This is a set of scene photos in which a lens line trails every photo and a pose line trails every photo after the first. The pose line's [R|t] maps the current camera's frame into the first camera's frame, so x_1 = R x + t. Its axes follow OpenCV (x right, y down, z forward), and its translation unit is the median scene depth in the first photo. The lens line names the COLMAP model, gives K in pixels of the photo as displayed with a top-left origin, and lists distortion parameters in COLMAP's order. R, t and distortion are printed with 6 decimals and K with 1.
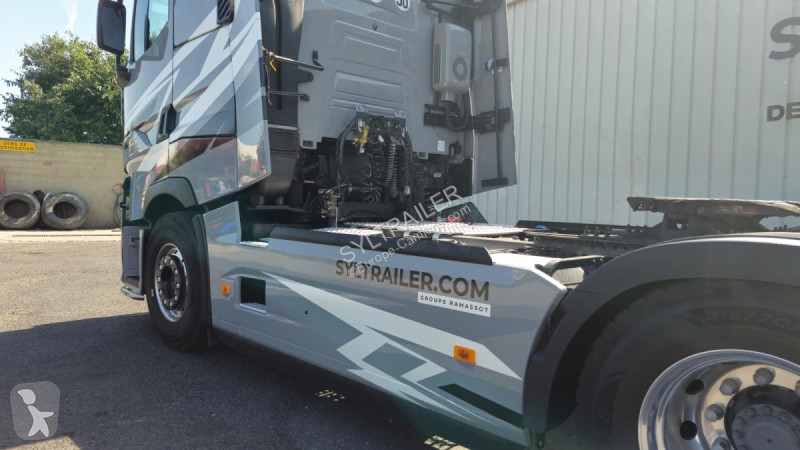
lens RADIAL K [[553.2, 0, 396.4], [0, 553.2, 231.1], [0, 0, 1]] dist [0.092434, -0.106714]
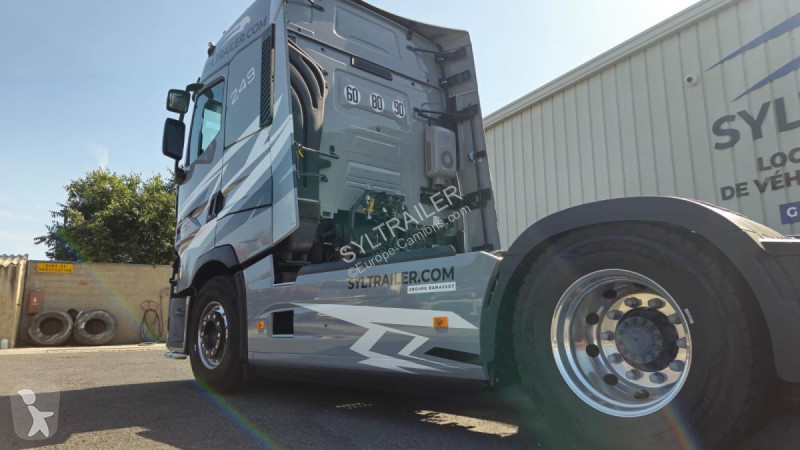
lens RADIAL K [[553.2, 0, 403.4], [0, 553.2, 224.9], [0, 0, 1]] dist [0.092434, -0.106714]
pose [[0.999088, -0.040524, -0.013454, 0.030082], [0.036366, 0.972688, -0.229252, 0.154616], [0.022377, 0.228554, 0.973274, -0.208506]]
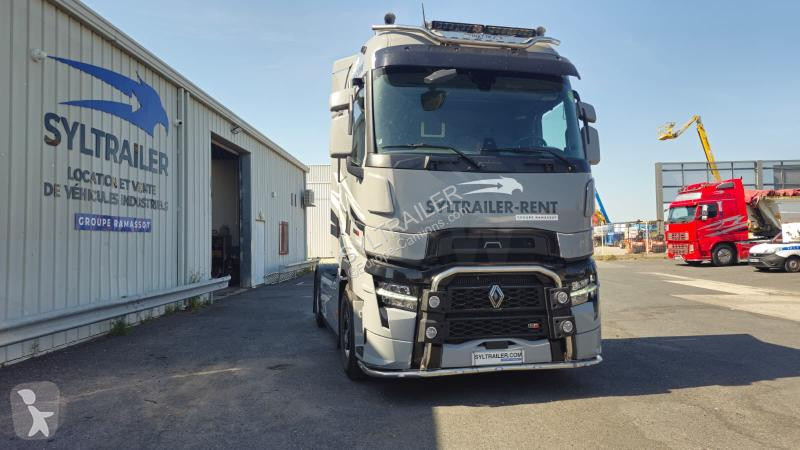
lens RADIAL K [[553.2, 0, 399.2], [0, 553.2, 218.0], [0, 0, 1]] dist [0.092434, -0.106714]
pose [[-0.854671, 0.012651, 0.519016, -0.885417], [0.025652, 0.999511, 0.017879, -0.246438], [-0.518536, 0.028594, -0.854578, 2.610525]]
